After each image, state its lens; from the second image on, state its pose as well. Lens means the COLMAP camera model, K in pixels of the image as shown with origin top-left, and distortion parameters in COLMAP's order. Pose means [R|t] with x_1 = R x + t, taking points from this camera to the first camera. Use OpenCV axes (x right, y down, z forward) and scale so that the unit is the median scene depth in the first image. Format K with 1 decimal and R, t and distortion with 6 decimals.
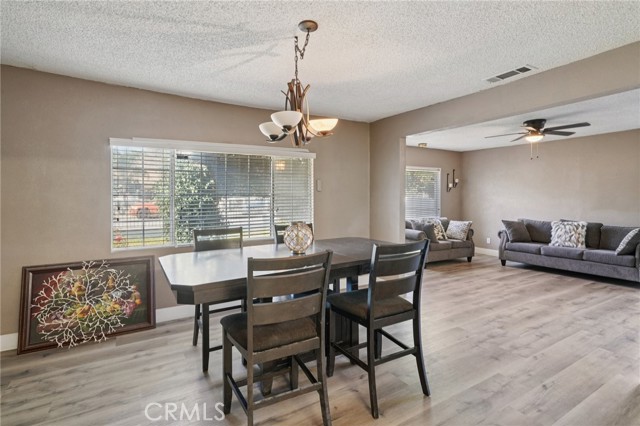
lens RADIAL K [[306.1, 0, 308.1], [0, 306.1, 197.8], [0, 0, 1]] dist [0.000580, 0.000117]
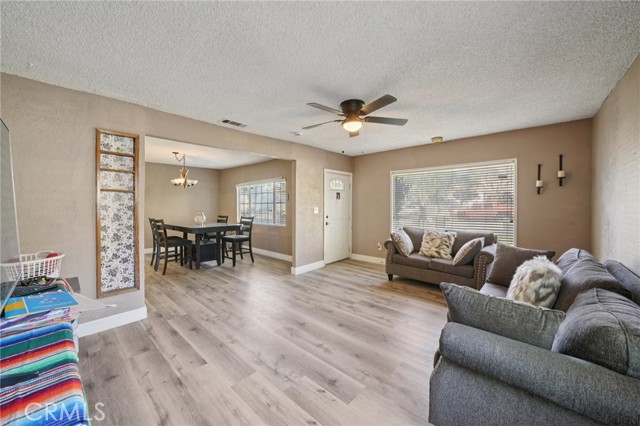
lens RADIAL K [[237.2, 0, 318.7], [0, 237.2, 205.5], [0, 0, 1]] dist [-0.001362, -0.000028]
pose [[0.314632, 0.006500, -0.949191, 0.969691], [-0.000874, 0.999978, 0.006559, -0.000973], [0.949213, -0.001234, 0.314631, 0.555303]]
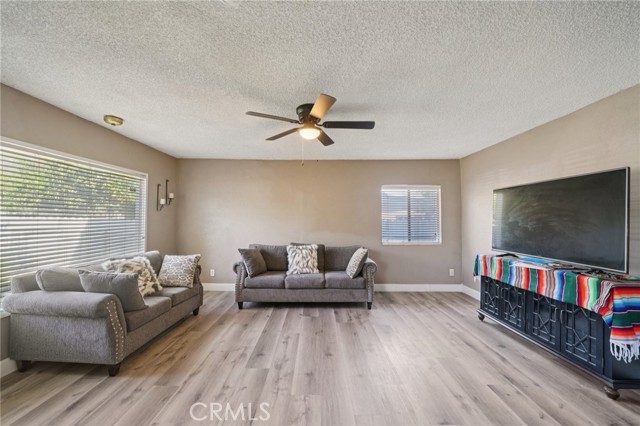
lens RADIAL K [[241.3, 0, 315.5], [0, 241.3, 217.0], [0, 0, 1]] dist [-0.001937, -0.000178]
pose [[0.499207, 0.005408, 0.866466, 0.213700], [-0.001183, 0.999984, -0.005560, -0.004073], [-0.866482, 0.001750, 0.499206, 0.549623]]
